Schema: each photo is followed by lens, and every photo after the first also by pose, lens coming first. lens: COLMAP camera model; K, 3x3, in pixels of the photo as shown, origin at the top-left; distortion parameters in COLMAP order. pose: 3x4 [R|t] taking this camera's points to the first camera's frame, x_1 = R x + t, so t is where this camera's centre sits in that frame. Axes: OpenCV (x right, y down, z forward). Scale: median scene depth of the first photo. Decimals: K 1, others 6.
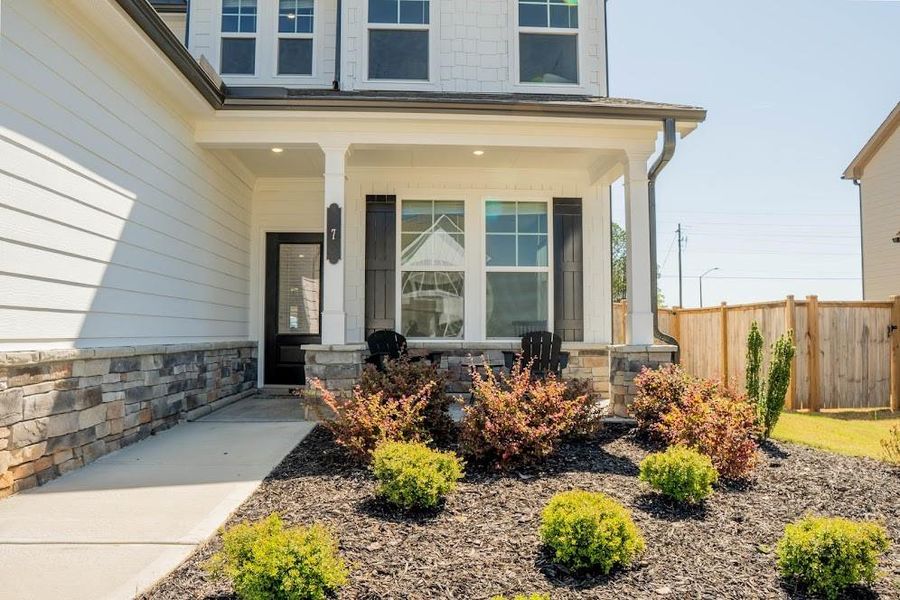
lens RADIAL K [[651.2, 0, 450.0], [0, 651.2, 300.0], [0, 0, 1]] dist [-0.107641, 0.066833]
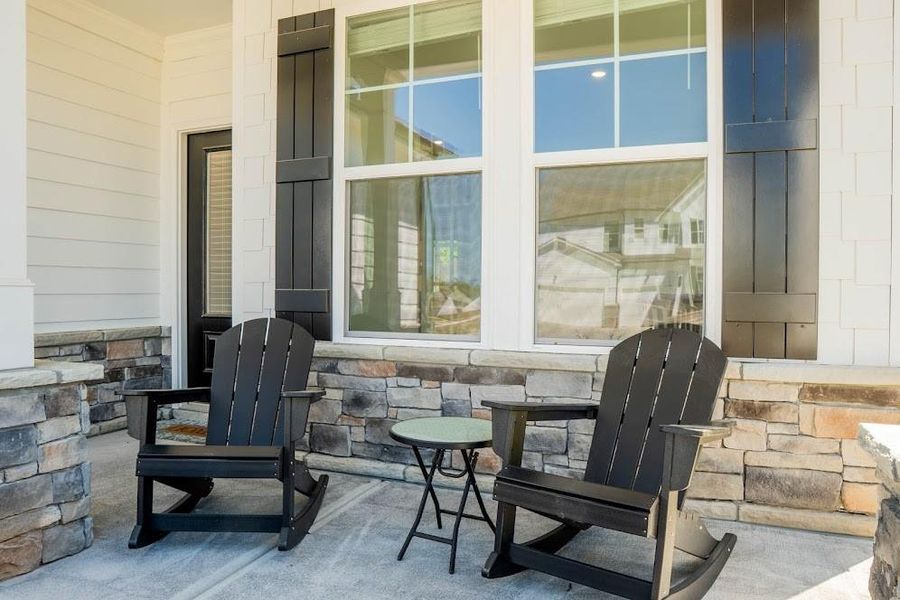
lens RADIAL K [[651.2, 0, 450.0], [0, 651.2, 300.0], [0, 0, 1]] dist [-0.107641, 0.066833]
pose [[0.900829, 0.012457, -0.433994, 0.177948], [0.014403, 0.998181, 0.058547, 0.011616], [0.433934, -0.058991, 0.899011, 0.632314]]
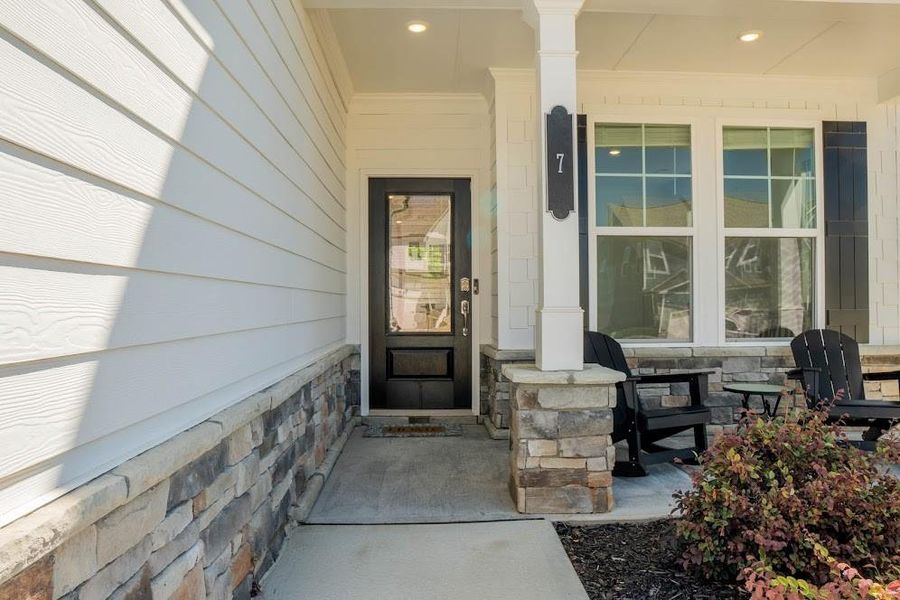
lens RADIAL K [[648.1, 0, 450.0], [0, 648.1, 300.0], [0, 0, 1]] dist [-0.107750, 0.082737]
pose [[0.999965, -0.004151, -0.007241, -0.212406], [0.004484, 0.998907, 0.046531, -0.011195], [0.007040, -0.046562, 0.998891, 0.369007]]
